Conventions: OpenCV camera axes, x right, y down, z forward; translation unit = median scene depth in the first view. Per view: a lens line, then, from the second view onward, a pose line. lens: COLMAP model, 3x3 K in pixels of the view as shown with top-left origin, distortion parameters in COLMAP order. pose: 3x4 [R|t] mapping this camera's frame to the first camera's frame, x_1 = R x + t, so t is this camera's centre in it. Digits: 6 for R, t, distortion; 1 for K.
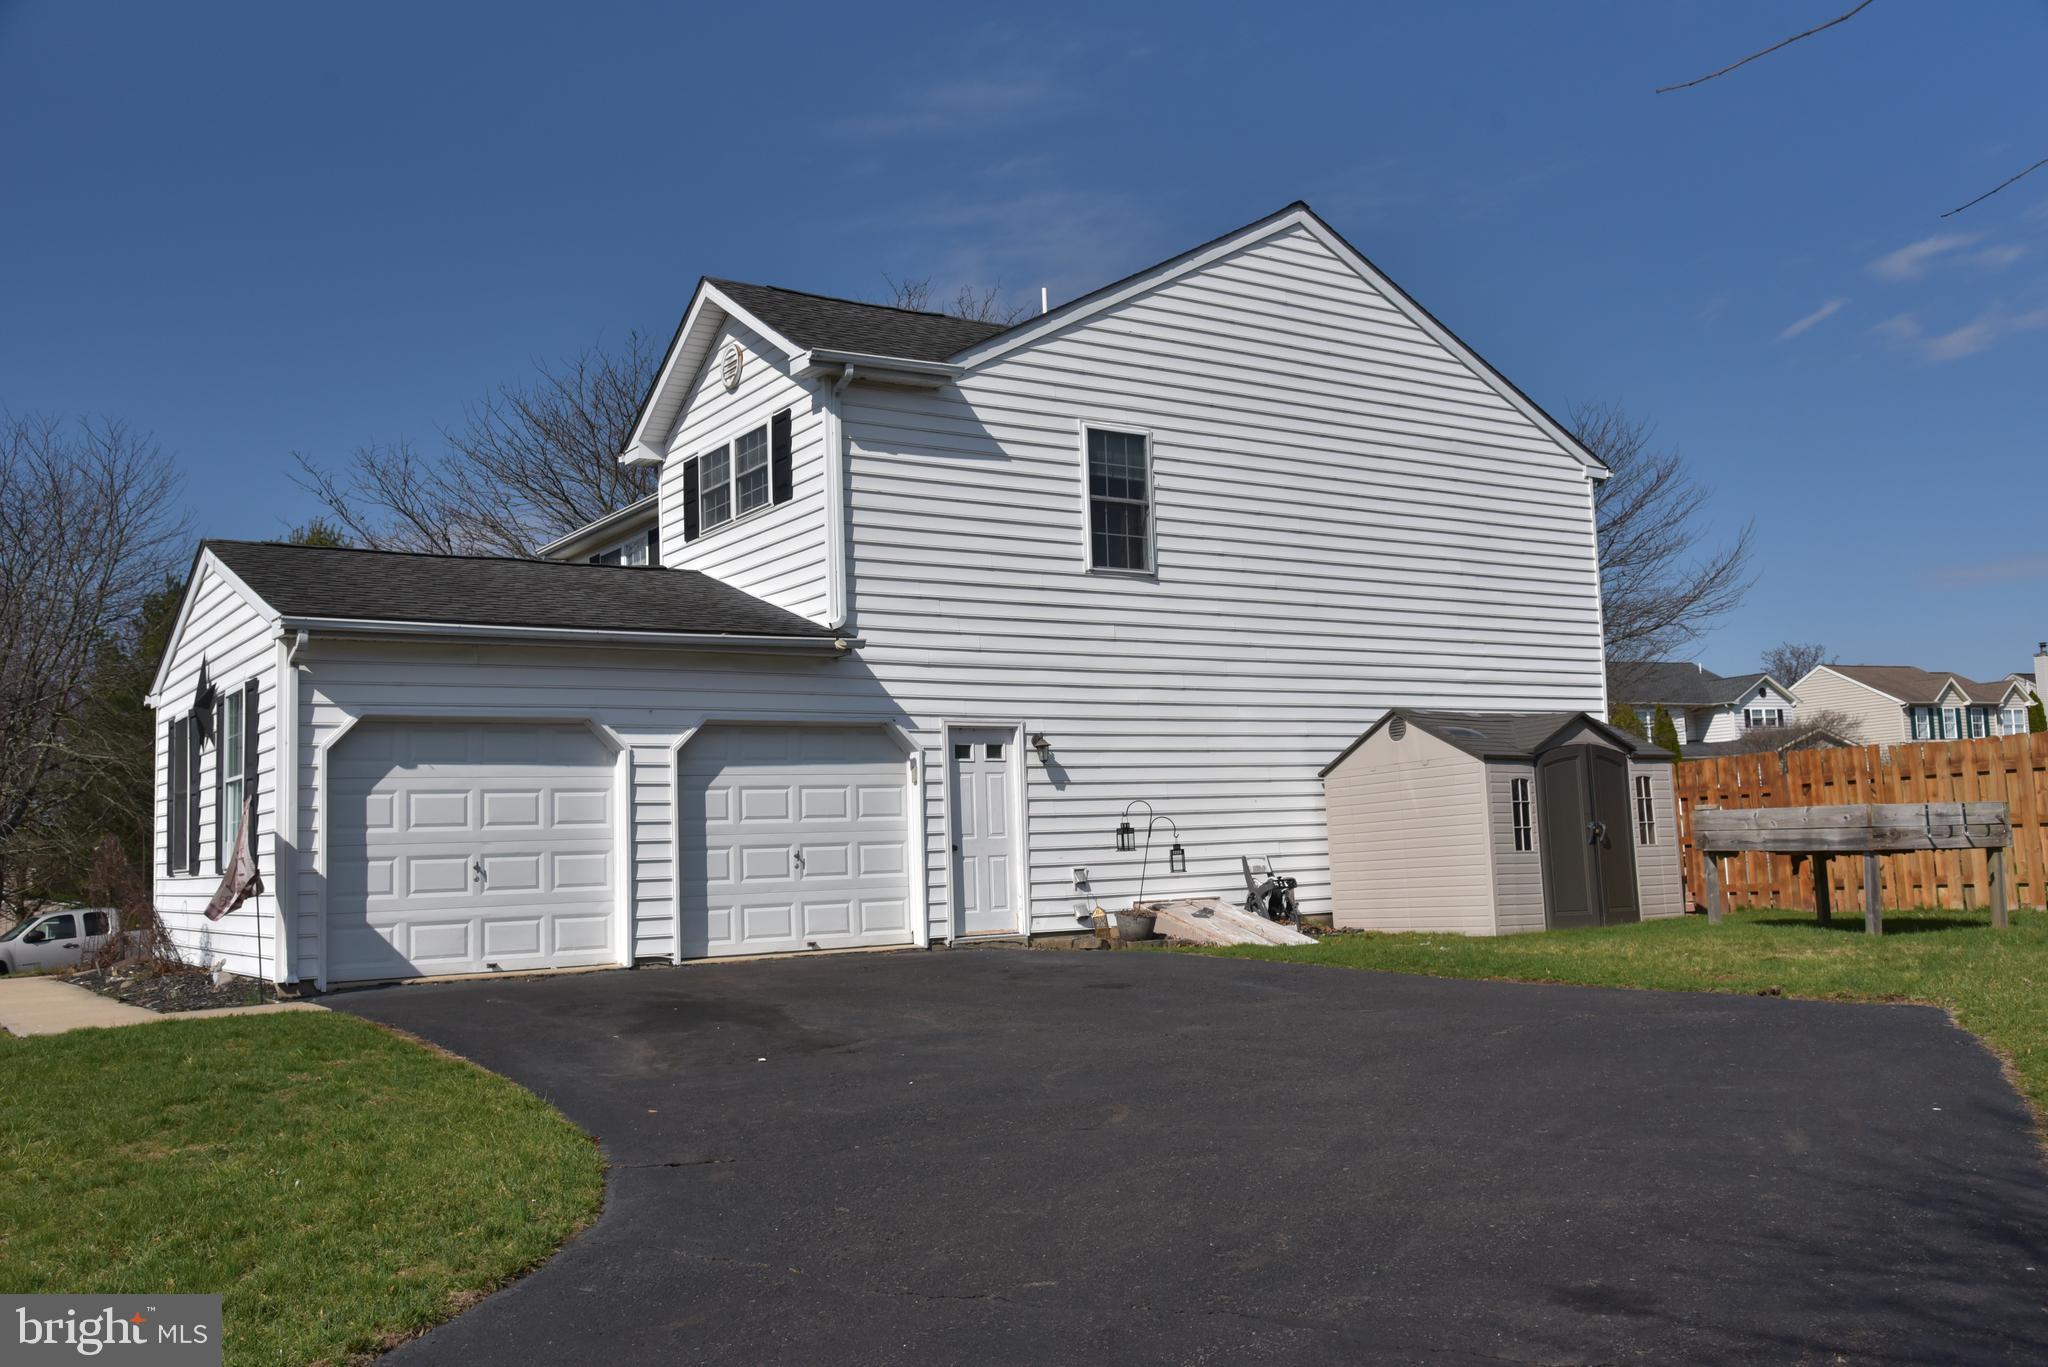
lens RADIAL K [[1790.9, 0, 1023.8], [0, 1790.9, 682.4], [0, 0, 1]] dist [0.001397, 0.000205]
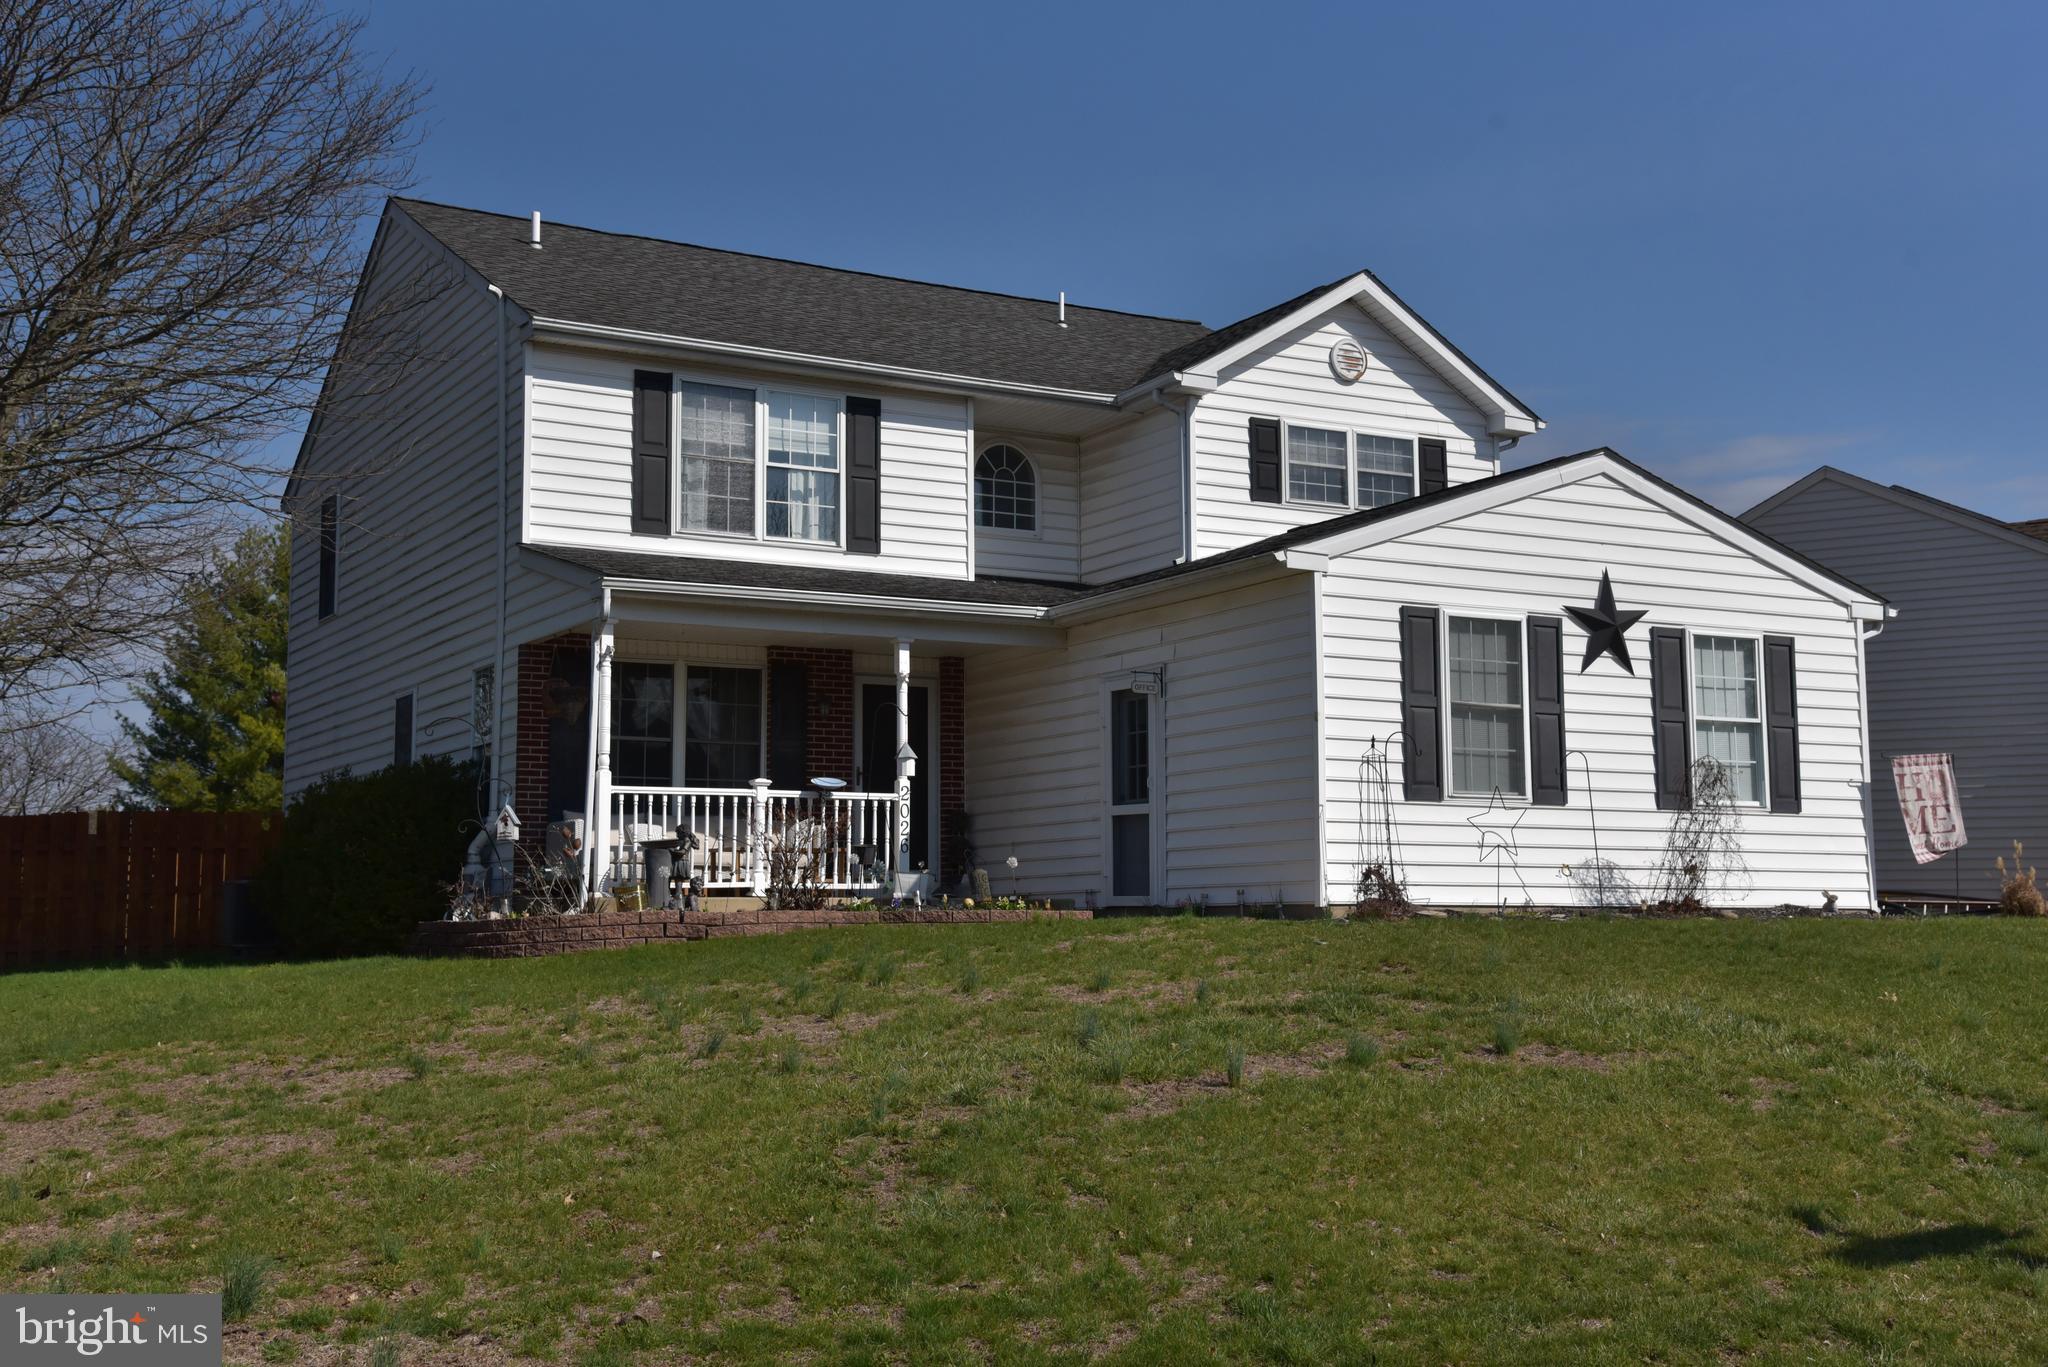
lens RADIAL K [[2328.2, 0, 1016.9], [0, 2328.2, 686.8], [0, 0, 1]] dist [0.169341, 0.000000]
pose [[0.070233, 0.146908, 0.986654, -1.486210], [-0.093186, 0.985737, -0.140139, 0.217740], [-0.993168, -0.082100, 0.082921, 1.063670]]
